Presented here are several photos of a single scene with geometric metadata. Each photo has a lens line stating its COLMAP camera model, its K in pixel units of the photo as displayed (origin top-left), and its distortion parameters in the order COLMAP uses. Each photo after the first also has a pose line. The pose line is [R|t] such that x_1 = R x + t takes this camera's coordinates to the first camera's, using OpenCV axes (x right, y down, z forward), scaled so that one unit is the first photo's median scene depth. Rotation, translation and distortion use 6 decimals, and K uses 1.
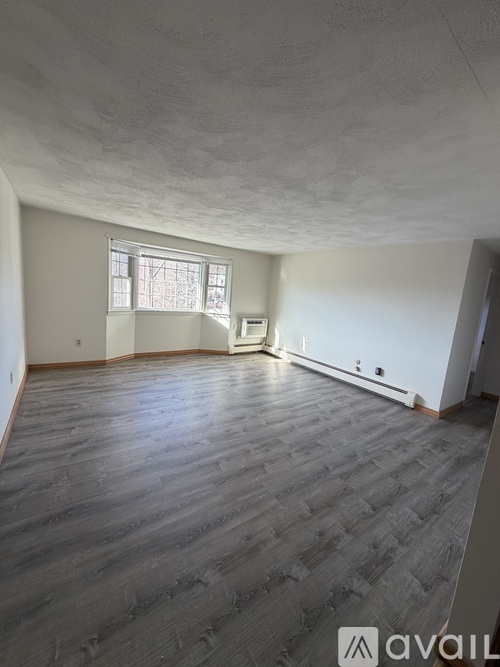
lens RADIAL K [[266.6, 0, 250.5], [0, 266.6, 333.4], [0, 0, 1]] dist [-0.000218, 0.000733]
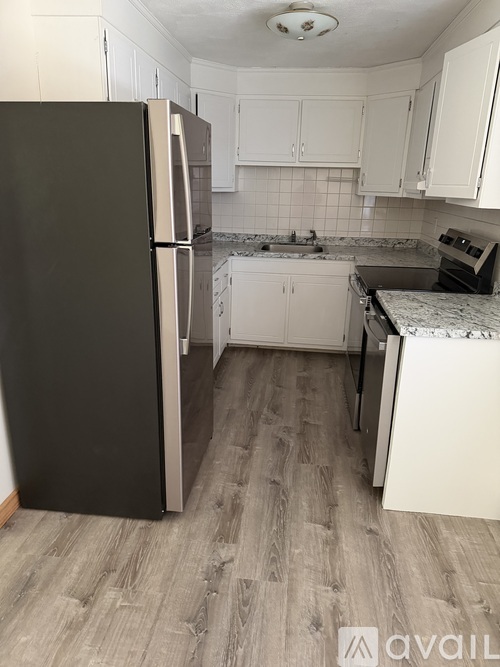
lens RADIAL K [[463.9, 0, 251.4], [0, 463.9, 331.5], [0, 0, 1]] dist [0.010526, 0.000363]
pose [[0.668216, -0.294049, 0.683390, -0.263415], [0.151345, 0.953096, 0.262113, -0.028086], [-0.728410, -0.071721, 0.681377, 0.042932]]
